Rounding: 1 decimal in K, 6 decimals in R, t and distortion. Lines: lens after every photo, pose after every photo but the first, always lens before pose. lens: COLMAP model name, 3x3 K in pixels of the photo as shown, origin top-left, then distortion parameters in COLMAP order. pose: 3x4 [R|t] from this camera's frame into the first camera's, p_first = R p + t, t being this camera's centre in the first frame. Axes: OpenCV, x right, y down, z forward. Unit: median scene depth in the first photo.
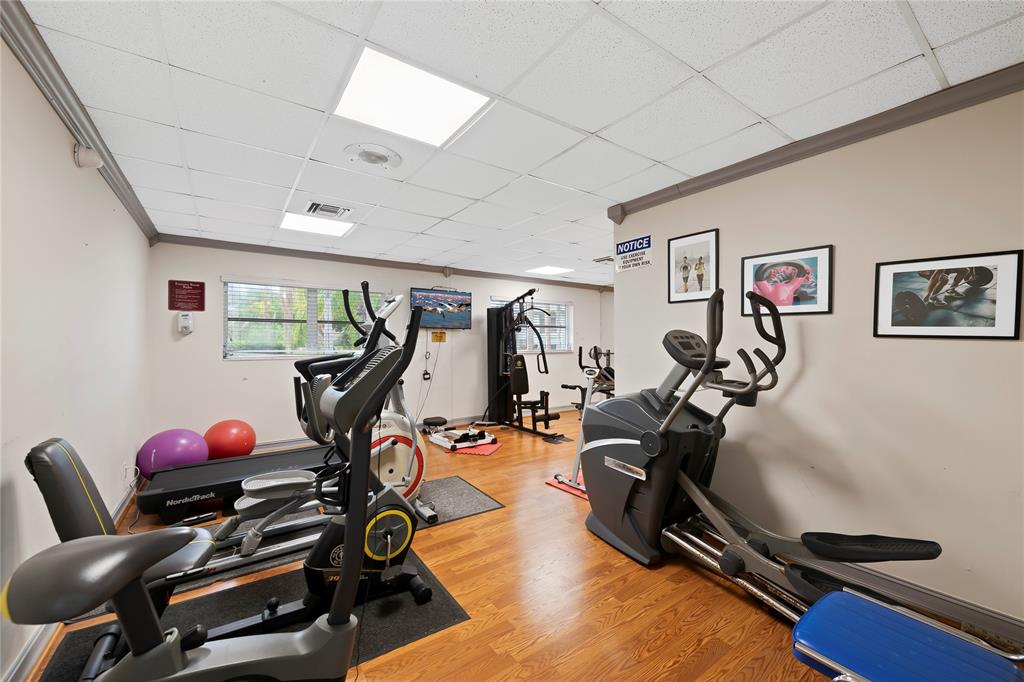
lens RADIAL K [[408.6, 0, 514.3], [0, 408.6, 341.2], [0, 0, 1]] dist [0.002142, -0.002461]
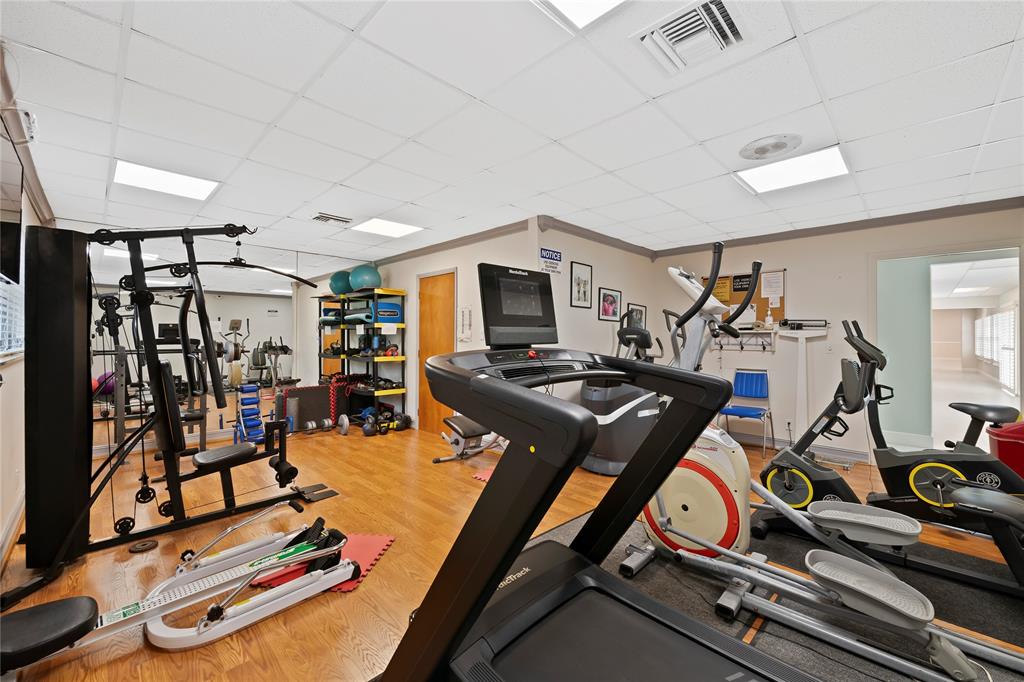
lens RADIAL K [[408.6, 0, 513.6], [0, 408.6, 337.5], [0, 0, 1]] dist [0.002142, -0.002461]
pose [[-0.178477, -0.005301, 0.983930, -0.893546], [-0.007264, 0.999965, 0.004069, 0.009000], [-0.983917, -0.006421, -0.178509, 1.326586]]
